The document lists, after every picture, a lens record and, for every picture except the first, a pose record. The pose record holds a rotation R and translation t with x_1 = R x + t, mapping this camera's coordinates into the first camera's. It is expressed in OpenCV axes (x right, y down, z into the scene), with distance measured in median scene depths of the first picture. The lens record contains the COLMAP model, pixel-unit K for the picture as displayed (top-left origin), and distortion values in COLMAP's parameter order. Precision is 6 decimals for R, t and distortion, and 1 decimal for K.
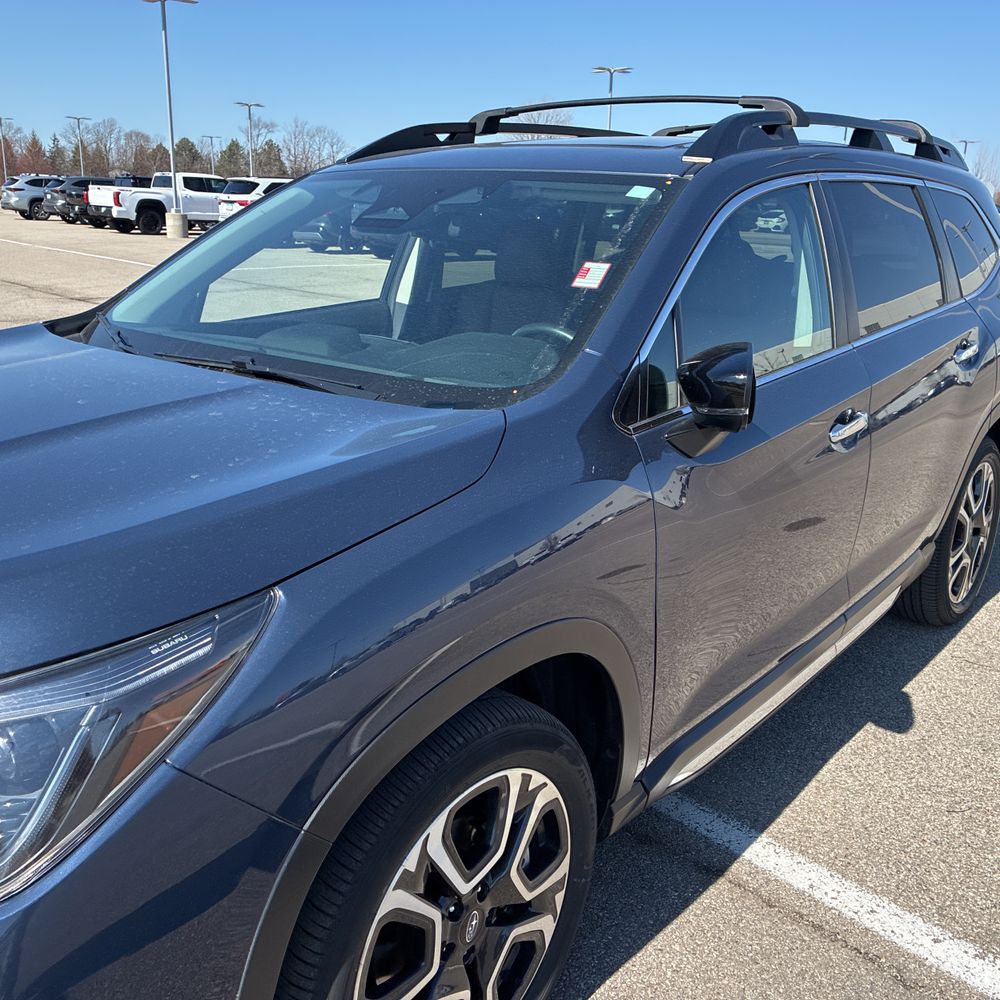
lens RADIAL K [[1024.6, 0, 493.3], [0, 1024.6, 494.8], [0, 0, 1]] dist [0.012781, 0.000000]
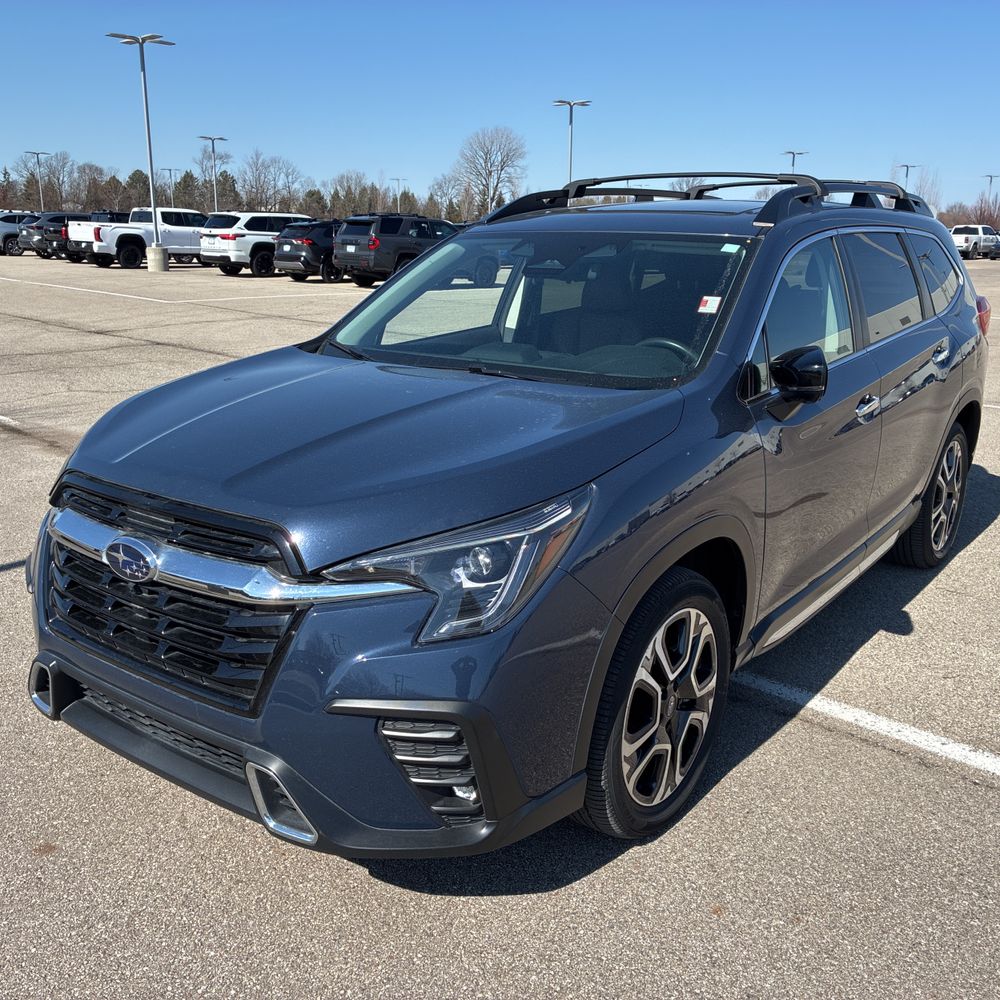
lens RADIAL K [[1024.6, 0, 498.0], [0, 1024.6, 500.1], [0, 0, 1]] dist [0.012781, 0.000000]
pose [[0.998730, -0.025961, 0.043171, -0.216340], [0.026791, 0.999465, -0.018774, 0.071629], [-0.042661, 0.019907, 0.998891, -0.374941]]
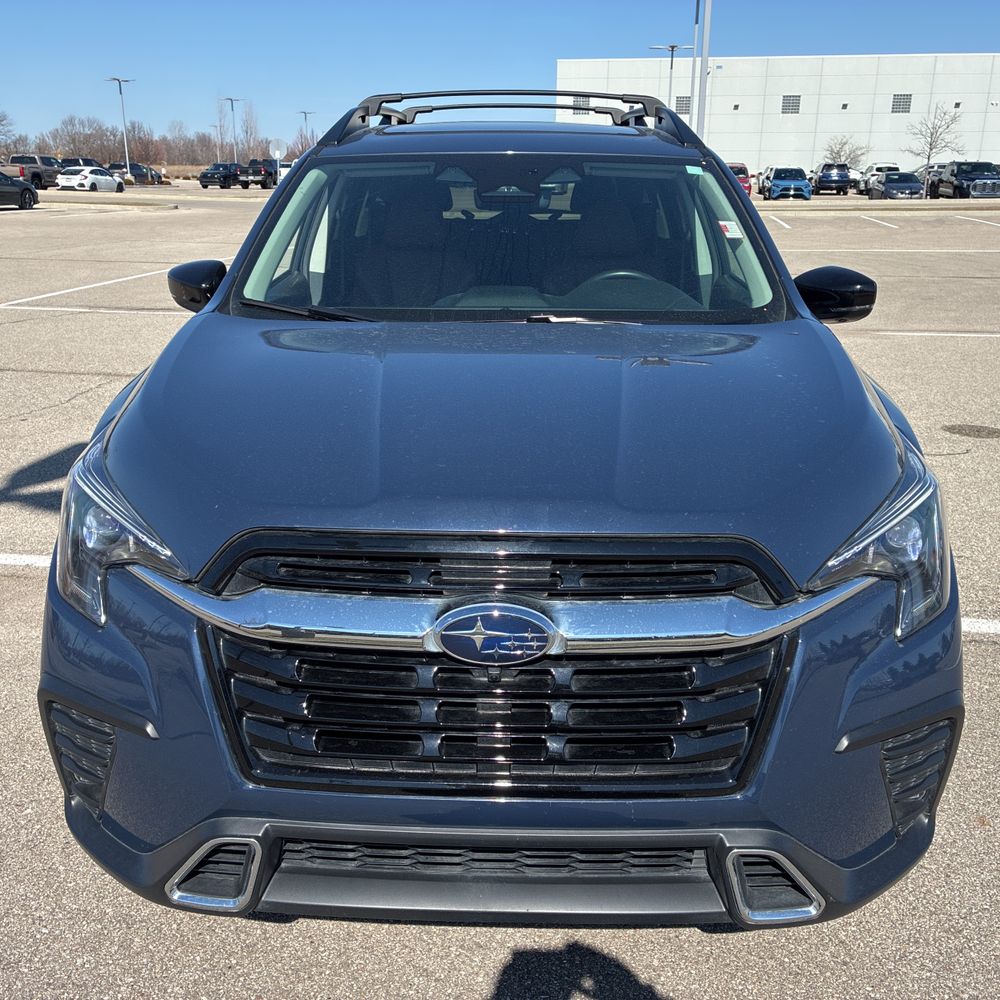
lens RADIAL K [[1024.6, 0, 501.1], [0, 1024.6, 497.9], [0, 0, 1]] dist [0.012781, 0.000000]
pose [[0.784542, -0.206664, 0.584622, -0.805918], [0.181292, 0.978077, 0.102463, -0.037532], [-0.592981, 0.025601, 0.804809, 0.022817]]
